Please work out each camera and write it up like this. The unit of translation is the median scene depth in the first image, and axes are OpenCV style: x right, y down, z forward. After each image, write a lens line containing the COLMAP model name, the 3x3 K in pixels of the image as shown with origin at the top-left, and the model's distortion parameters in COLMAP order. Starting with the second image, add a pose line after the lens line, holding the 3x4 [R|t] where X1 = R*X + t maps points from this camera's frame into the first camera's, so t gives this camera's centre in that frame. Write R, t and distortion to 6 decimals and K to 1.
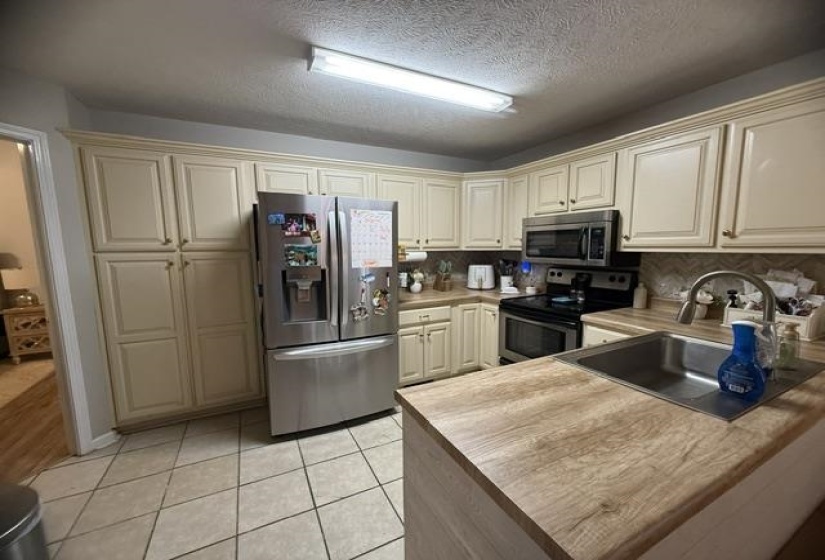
lens RADIAL K [[328.5, 0, 416.5], [0, 328.5, 290.2], [0, 0, 1]] dist [-0.004656, -0.000180]
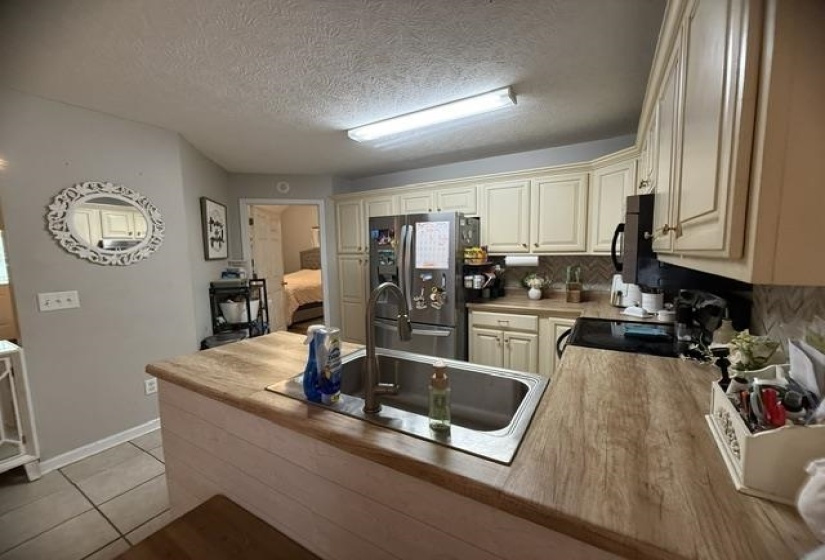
lens RADIAL K [[333.4, 0, 414.7], [0, 333.4, 283.9], [0, 0, 1]] dist [-0.001630, -0.000102]
pose [[0.530368, 0.083956, -0.843600, 0.860892], [-0.103598, 0.994045, 0.033797, -0.046377], [0.841414, 0.069471, 0.535908, 0.273798]]
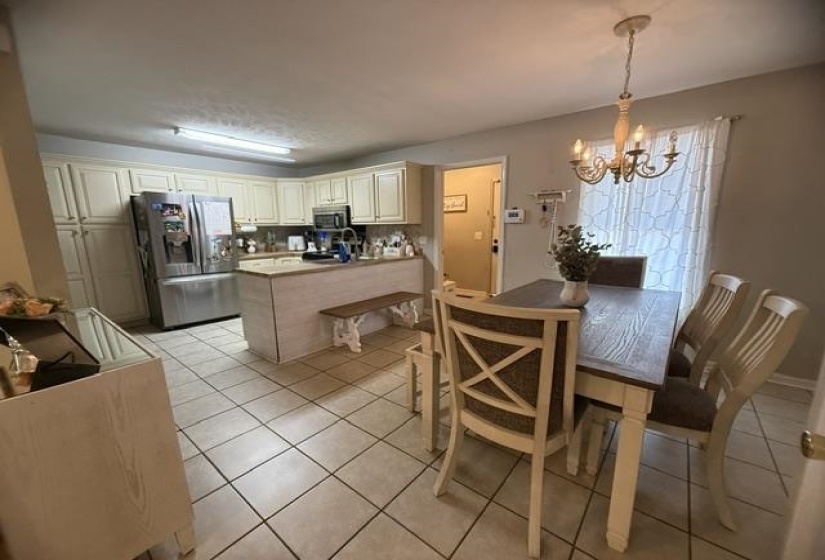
lens RADIAL K [[328.5, 0, 416.5], [0, 328.5, 290.2], [0, 0, 1]] dist [-0.004656, -0.000180]
pose [[0.912785, -0.077097, 0.401098, 0.104821], [0.058145, 0.996549, 0.059232, 0.189551], [-0.404280, -0.030744, 0.914118, -1.064353]]
